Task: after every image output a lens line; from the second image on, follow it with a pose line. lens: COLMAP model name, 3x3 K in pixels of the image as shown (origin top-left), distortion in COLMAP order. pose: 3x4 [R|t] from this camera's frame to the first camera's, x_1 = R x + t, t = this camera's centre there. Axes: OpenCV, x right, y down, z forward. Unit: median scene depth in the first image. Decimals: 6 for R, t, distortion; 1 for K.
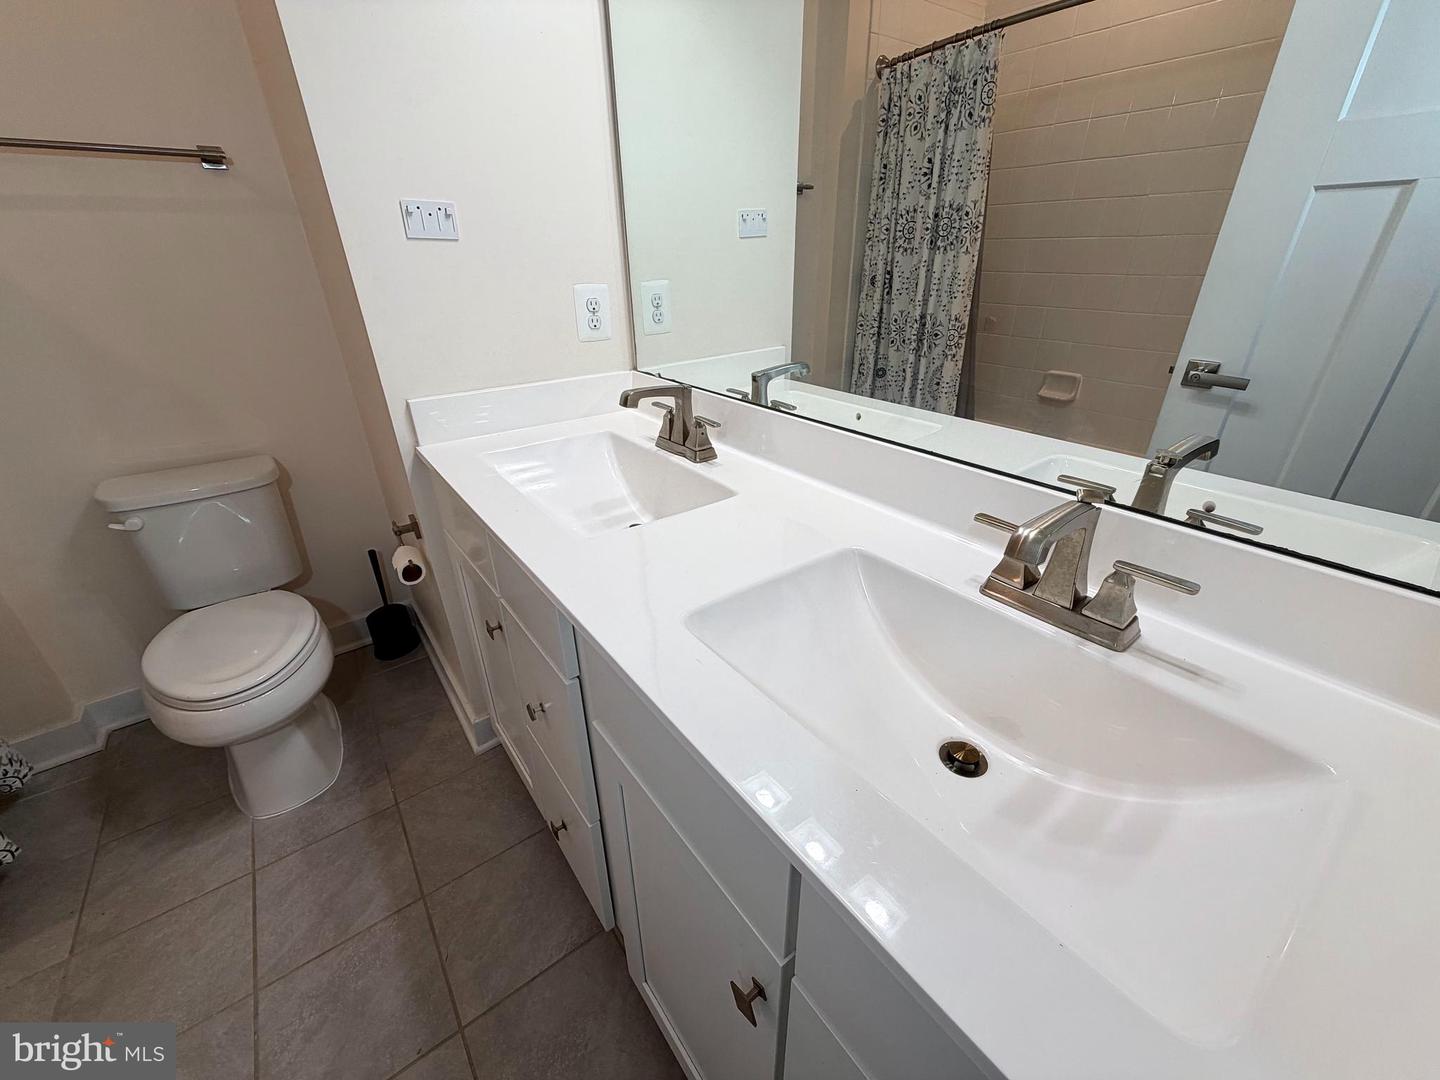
lens RADIAL K [[571.6, 0, 716.1], [0, 571.6, 539.9], [0, 0, 1]] dist [-0.000497, 0.000153]
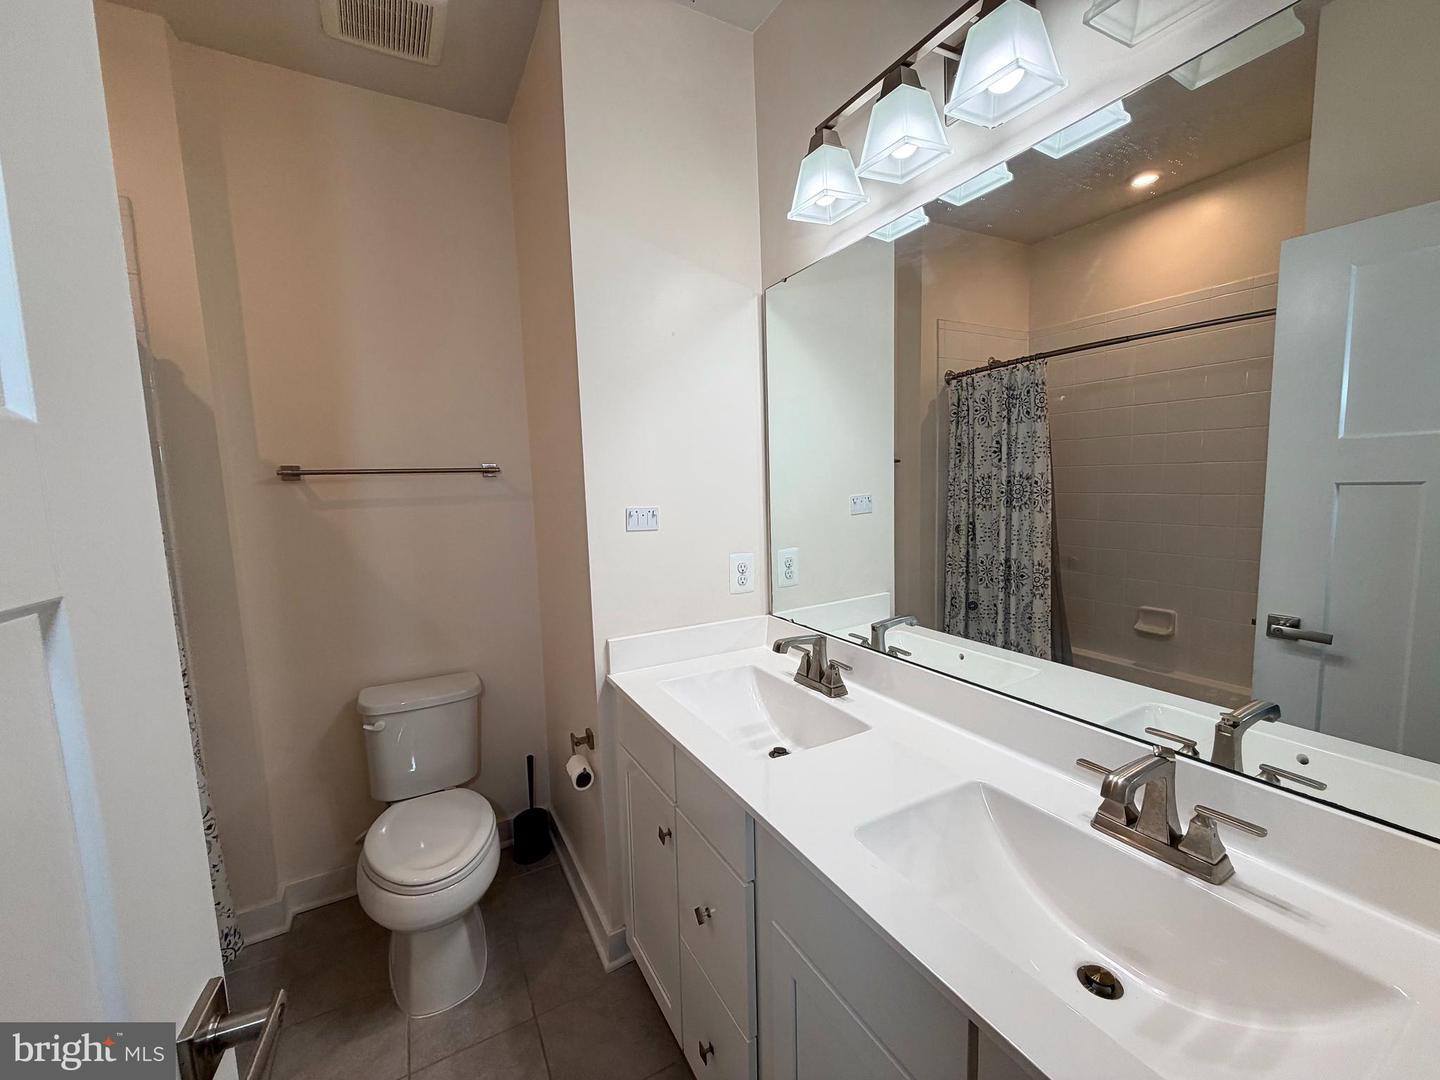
lens RADIAL K [[571.6, 0, 716.1], [0, 571.6, 539.9], [0, 0, 1]] dist [-0.000497, 0.000153]
pose [[0.990033, 0.000969, -0.140830, -0.083574], [-0.050534, 0.935829, -0.348813, -0.008111], [0.131455, 0.352453, 0.926551, -0.231706]]
